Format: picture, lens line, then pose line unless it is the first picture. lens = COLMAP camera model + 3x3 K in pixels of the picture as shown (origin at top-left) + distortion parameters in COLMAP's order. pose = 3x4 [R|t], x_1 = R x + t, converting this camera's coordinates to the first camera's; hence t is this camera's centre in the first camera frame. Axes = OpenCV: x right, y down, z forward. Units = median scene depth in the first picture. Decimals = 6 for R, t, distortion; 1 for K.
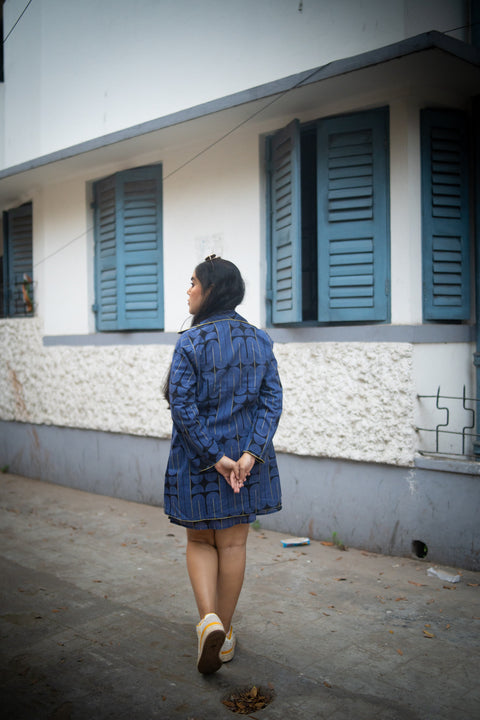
lens RADIAL K [[781.4, 0, 240.0], [0, 781.4, 360.0], [0, 0, 1]] dist [-0.075585, 0.031641]
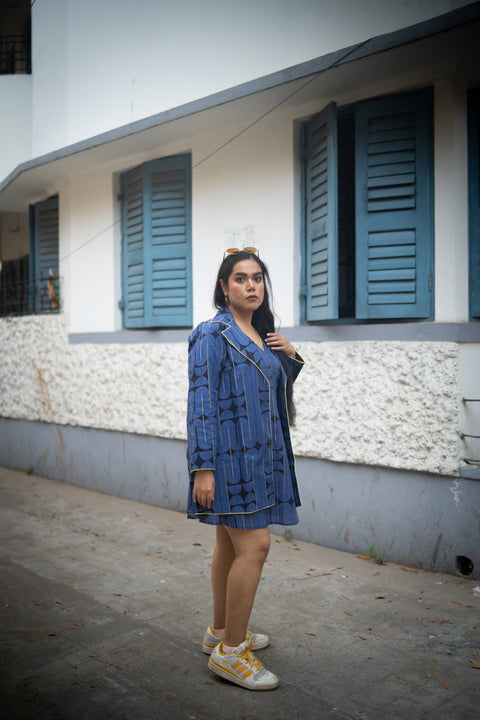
lens RADIAL K [[781.4, 0, 240.0], [0, 781.4, 360.0], [0, 0, 1]] dist [-0.075585, 0.031641]
pose [[0.998955, 0.005762, -0.045343, 0.004633], [-0.005711, 0.999983, 0.001257, -0.000412], [0.045349, -0.000996, 0.998971, 0.062900]]
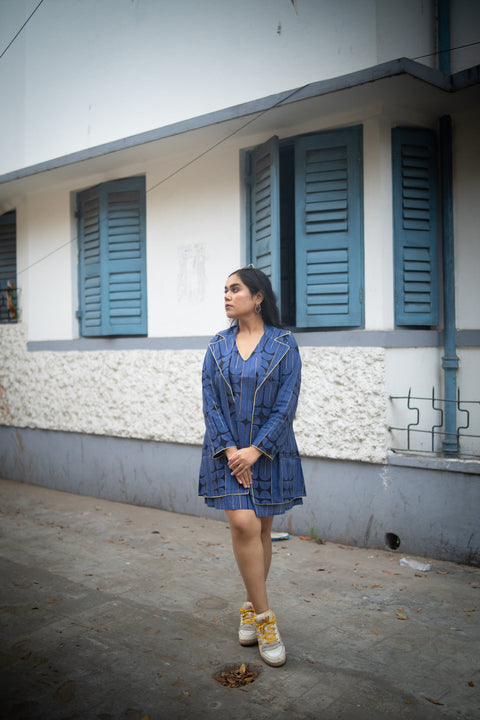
lens RADIAL K [[785.6, 0, 247.3], [0, 785.6, 359.2], [0, 0, 1]] dist [-0.068341, -0.016183]
pose [[0.998948, -0.002410, 0.045785, -0.014941], [0.002770, 0.999966, -0.007801, 0.001917], [-0.045765, 0.007919, 0.998921, -0.058784]]
